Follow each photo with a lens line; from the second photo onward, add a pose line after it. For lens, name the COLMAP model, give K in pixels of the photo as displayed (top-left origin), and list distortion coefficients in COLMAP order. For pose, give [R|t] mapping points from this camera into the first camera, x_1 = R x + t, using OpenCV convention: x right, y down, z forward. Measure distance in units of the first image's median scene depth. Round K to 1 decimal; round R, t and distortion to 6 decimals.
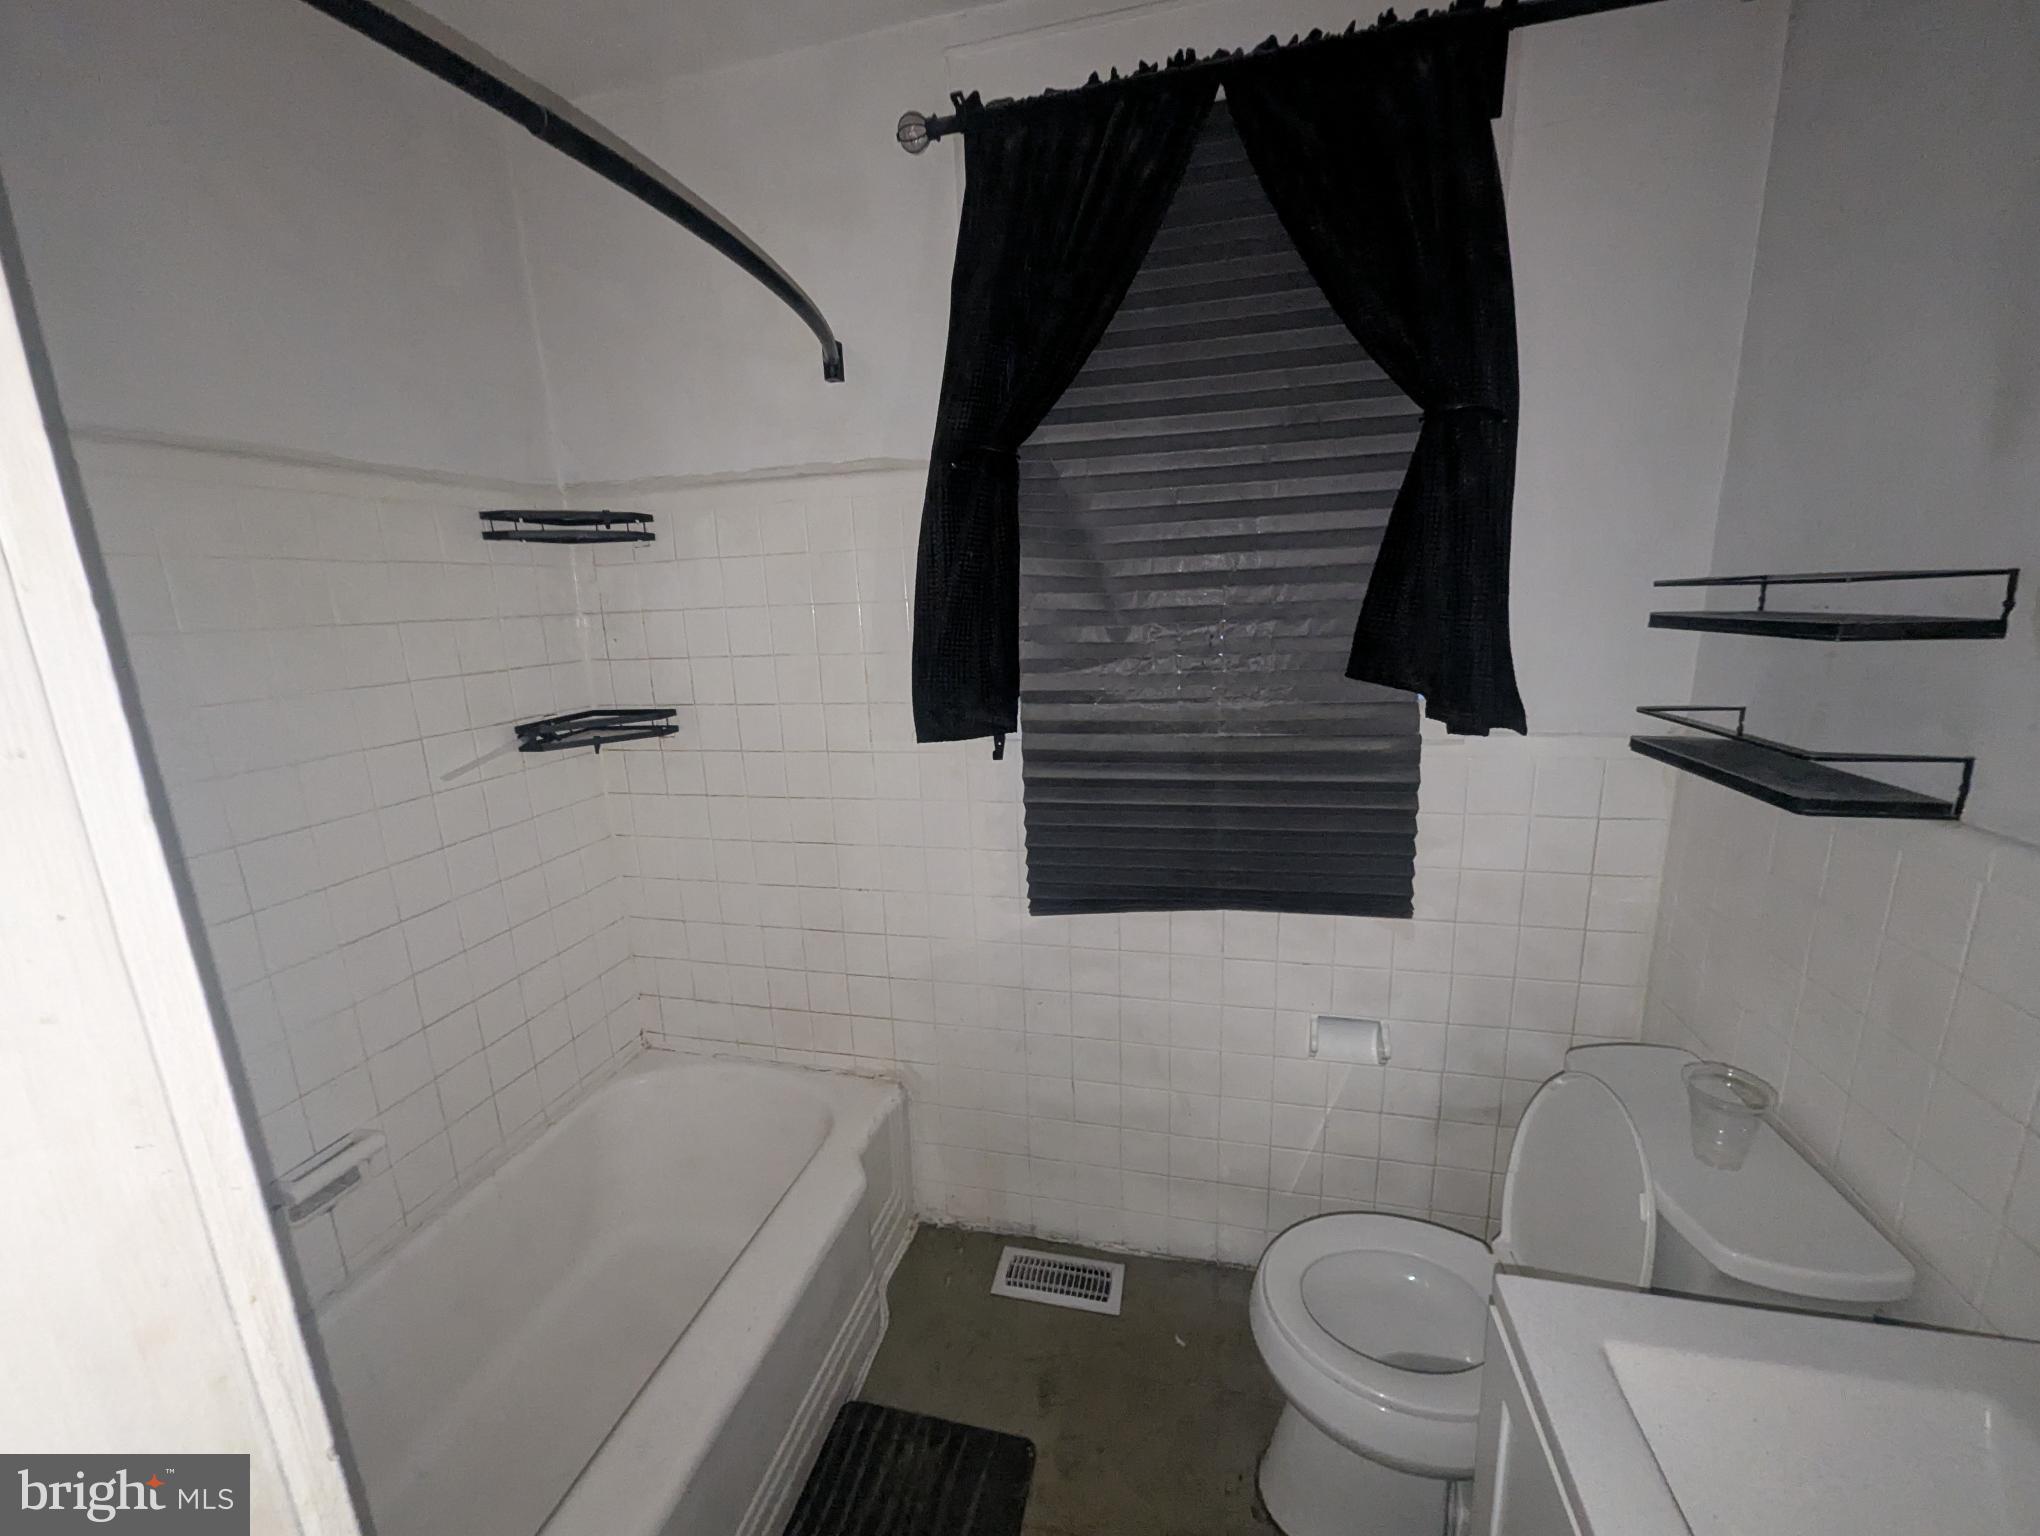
lens RADIAL K [[808.0, 0, 1019.1], [0, 808.0, 774.4], [0, 0, 1]] dist [0.001897, -0.001664]
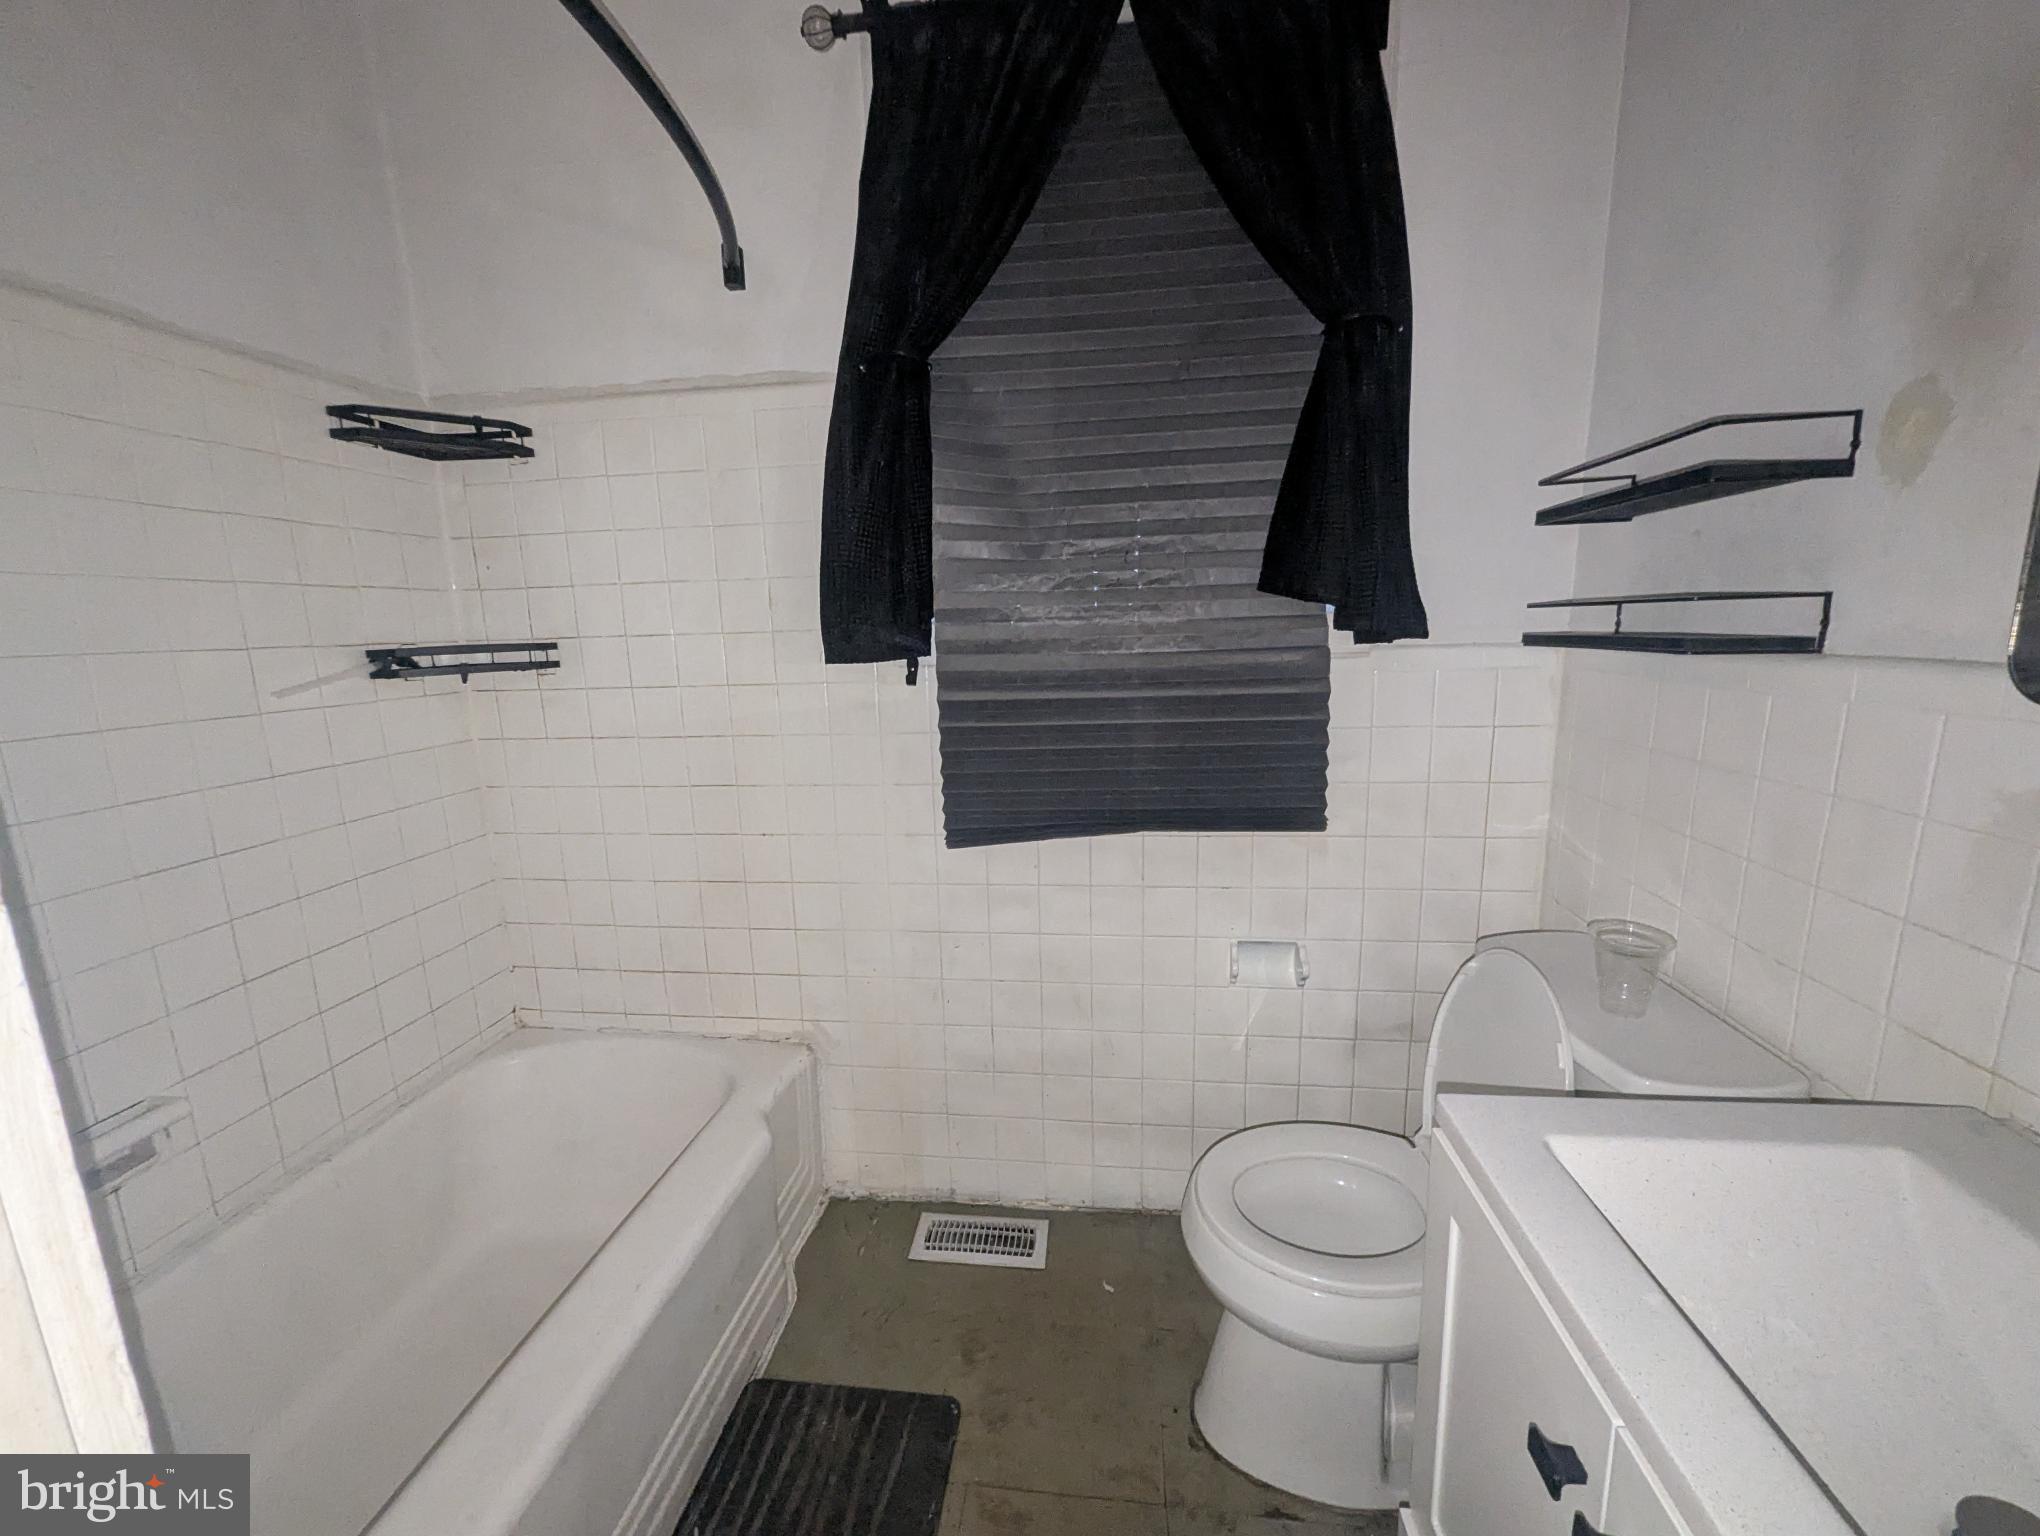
lens RADIAL K [[808.0, 0, 1021.7], [0, 808.0, 765.6], [0, 0, 1]] dist [0.001897, -0.001664]
pose [[0.993018, -0.010653, 0.117479, -0.010319], [0.015355, 0.999114, -0.039185, 0.128220], [-0.116958, 0.040716, 0.992302, 0.036392]]
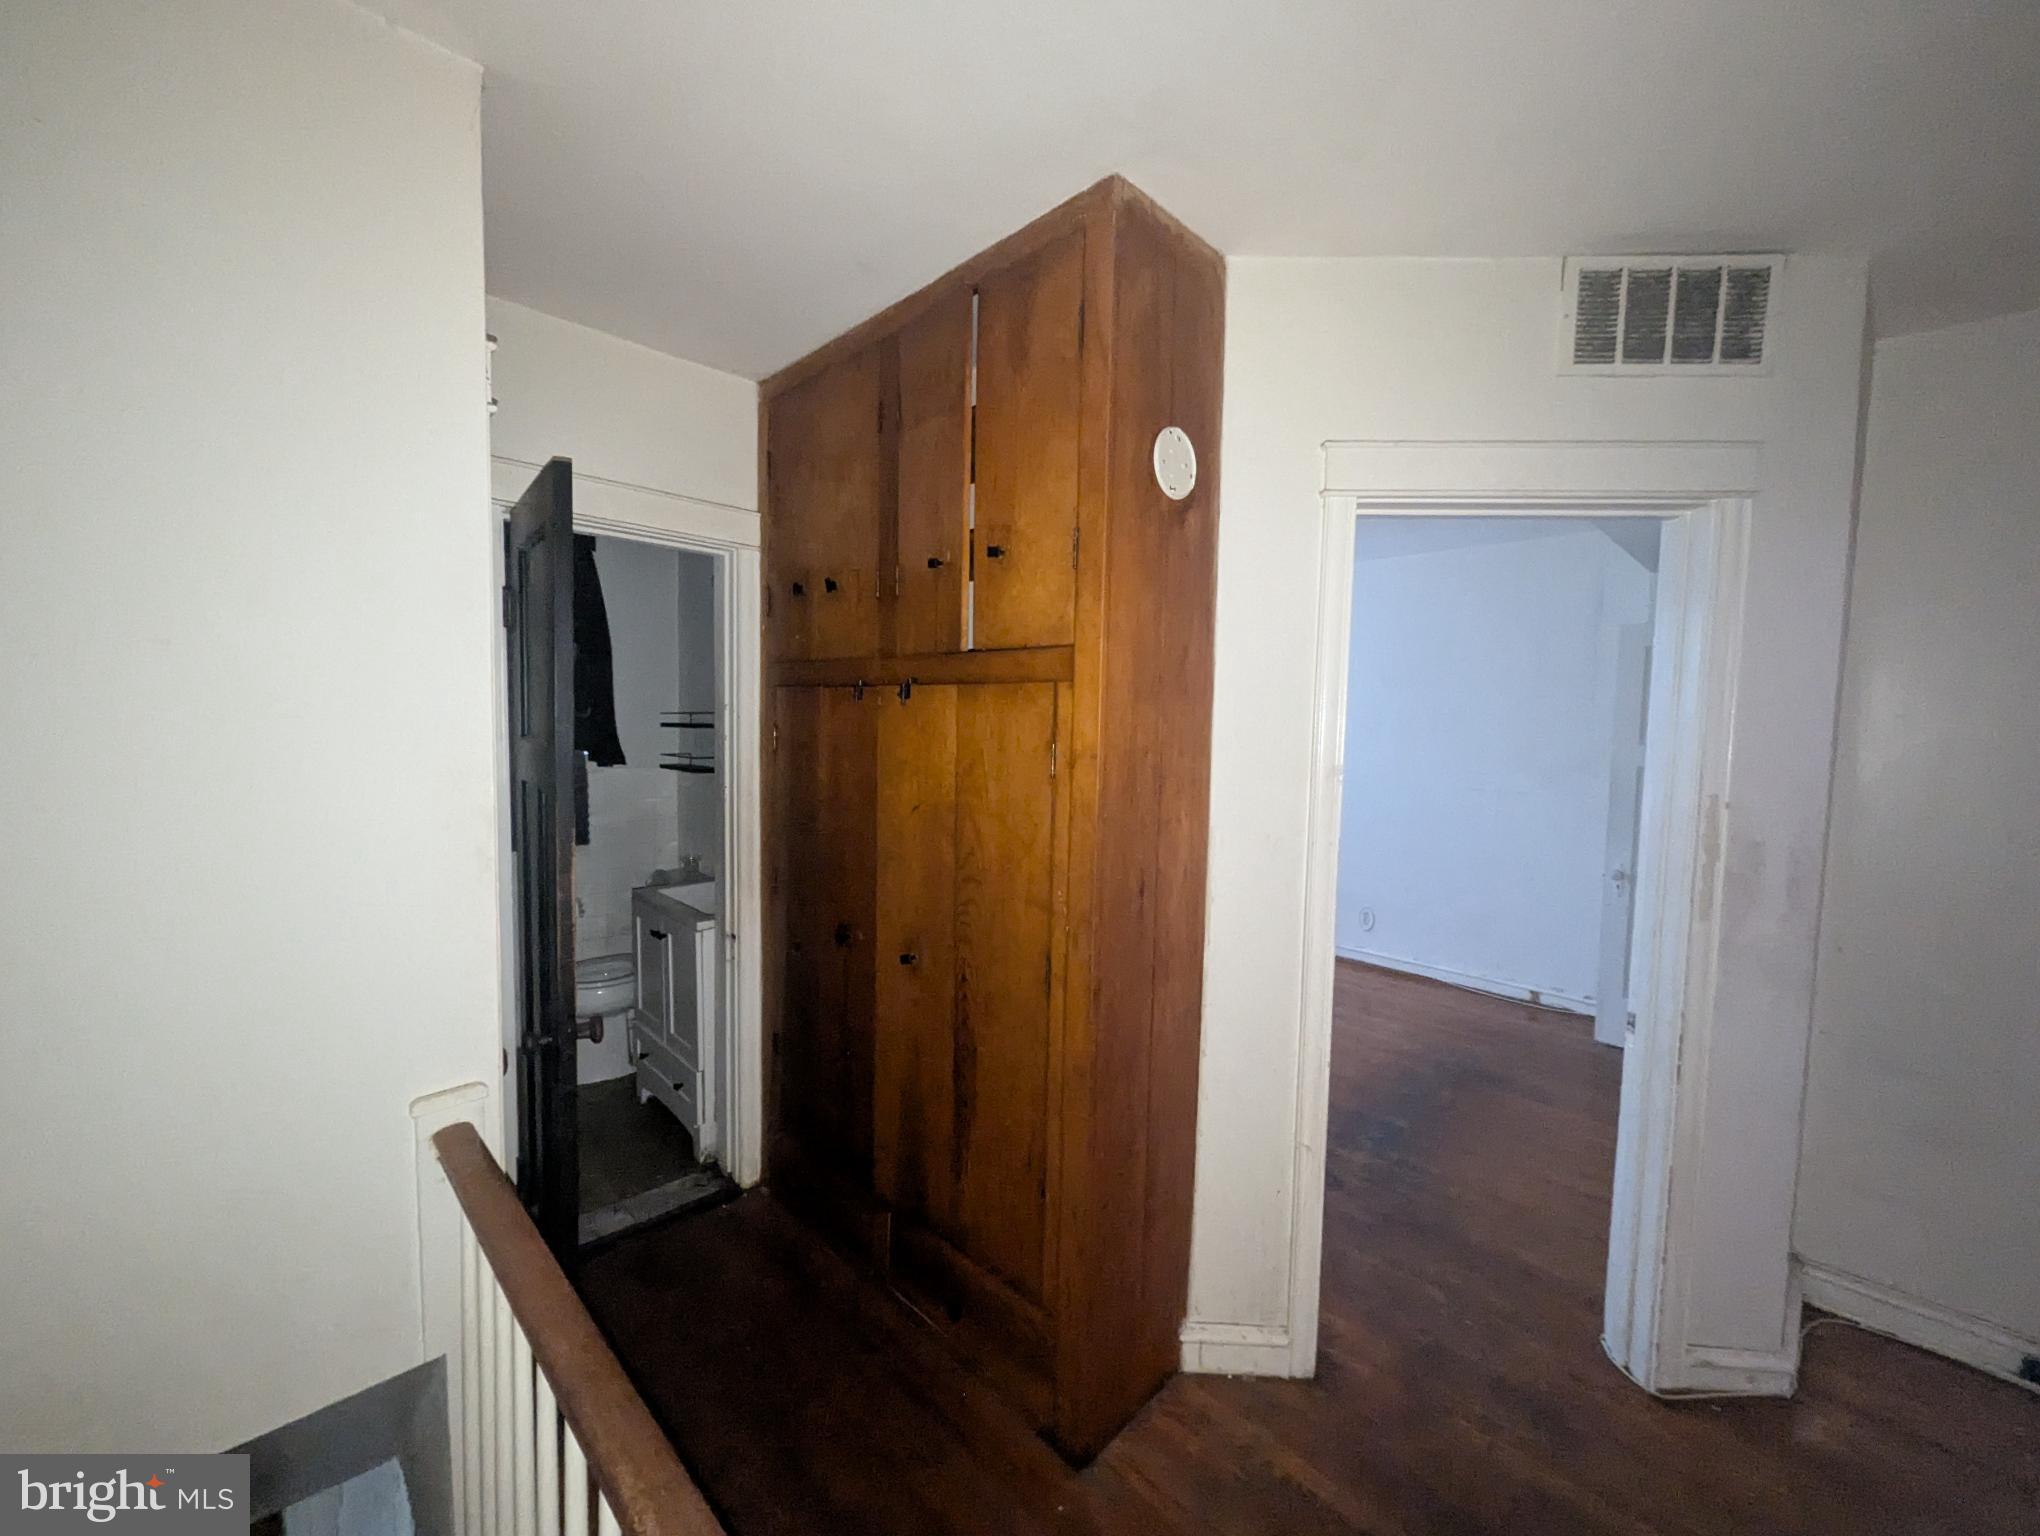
lens RADIAL K [[808.0, 0, 1023.4], [0, 808.0, 773.5], [0, 0, 1]] dist [0.001897, -0.001664]
pose [[0.528365, -0.007990, 0.848980, -0.853923], [0.144763, 0.986161, -0.080813, 0.343018], [-0.836585, 0.165600, 0.522209, -1.339615]]
